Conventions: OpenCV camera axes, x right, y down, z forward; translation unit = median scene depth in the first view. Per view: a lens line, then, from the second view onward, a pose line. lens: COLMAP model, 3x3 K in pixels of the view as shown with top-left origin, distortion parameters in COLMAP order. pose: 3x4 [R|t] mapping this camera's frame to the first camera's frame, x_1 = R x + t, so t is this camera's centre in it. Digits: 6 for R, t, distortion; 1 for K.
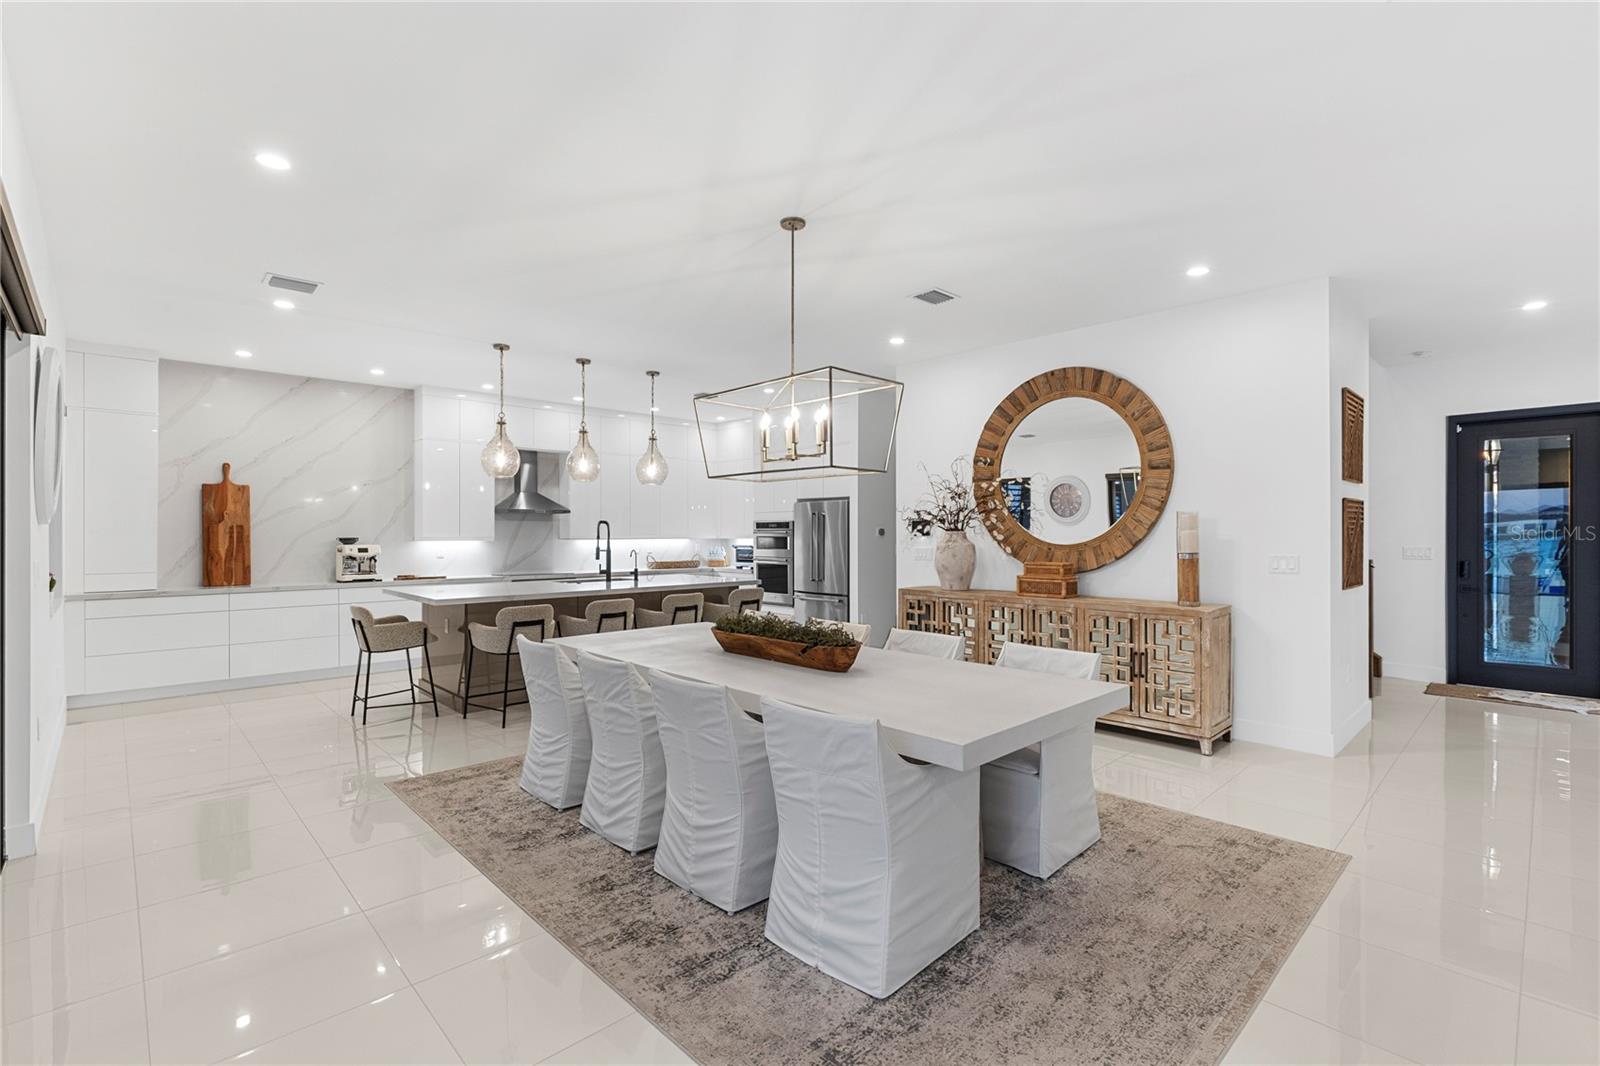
lens RADIAL K [[722.6, 0, 794.8], [0, 722.6, 539.2], [0, 0, 1]] dist [-0.001950, 0.001218]
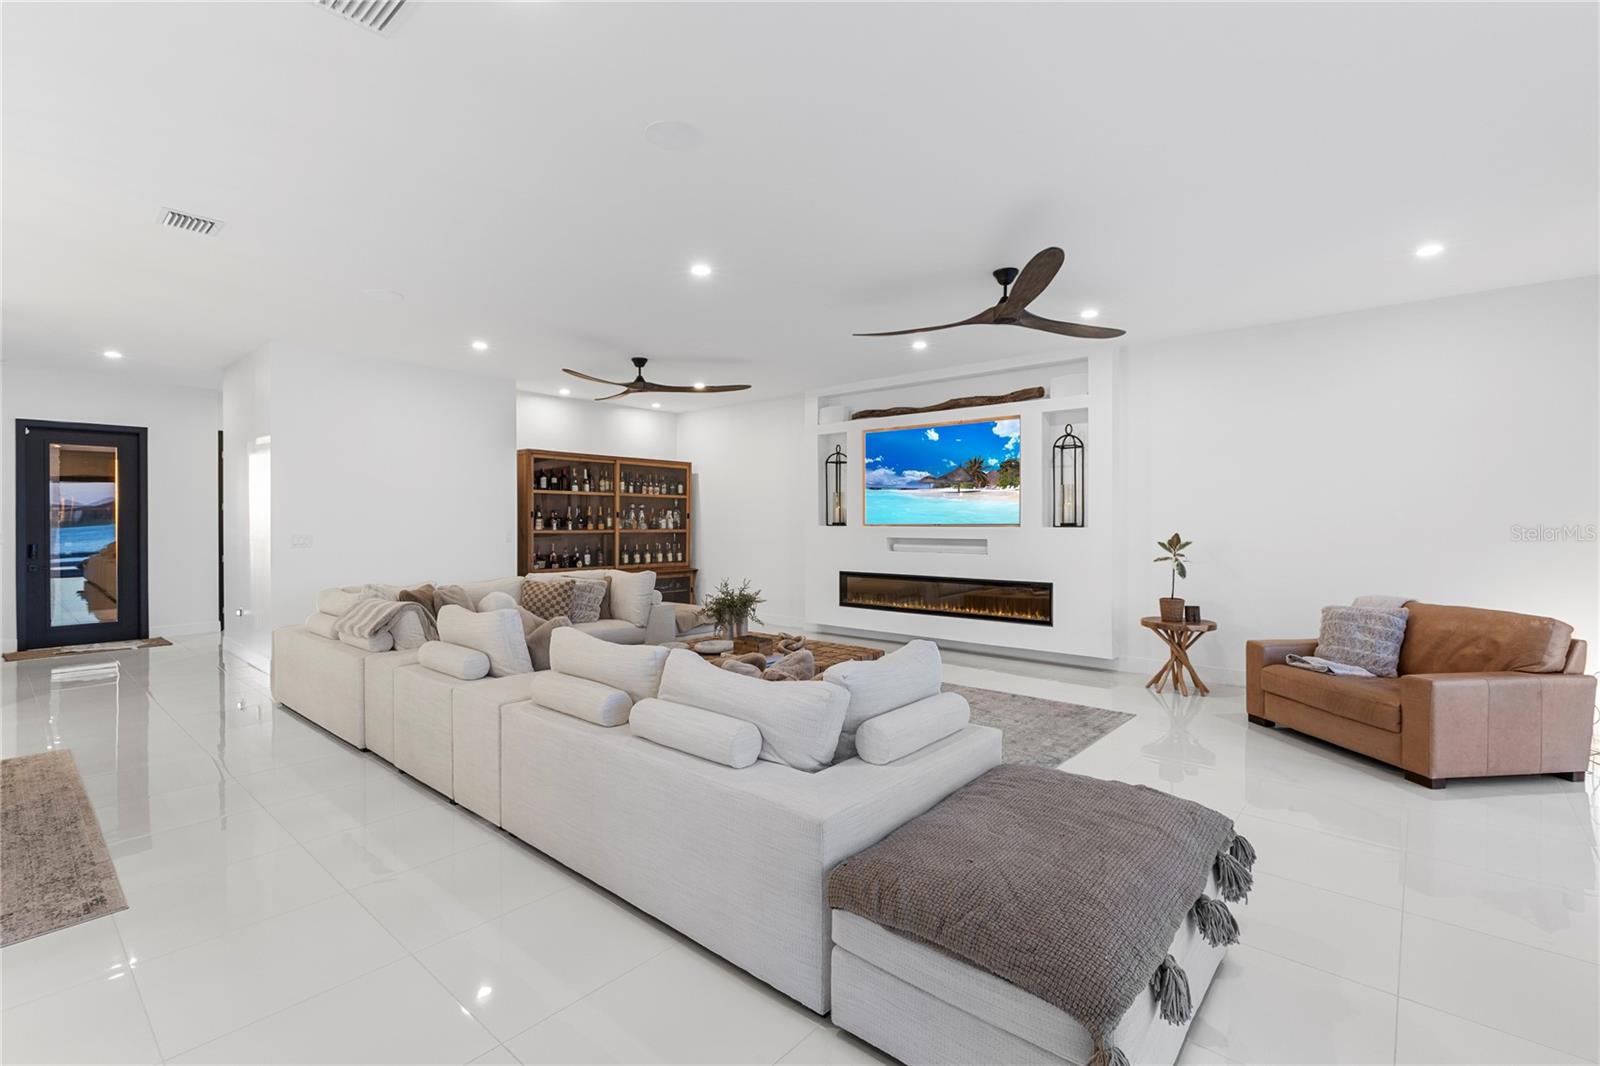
lens RADIAL K [[722.6, 0, 789.6], [0, 722.6, 516.3], [0, 0, 1]] dist [-0.001950, 0.001218]
pose [[-0.058520, 0.008950, 0.998246, -0.339019], [0.012008, 0.999894, -0.008261, 0.007158], [-0.998214, 0.011504, -0.058621, -0.179574]]
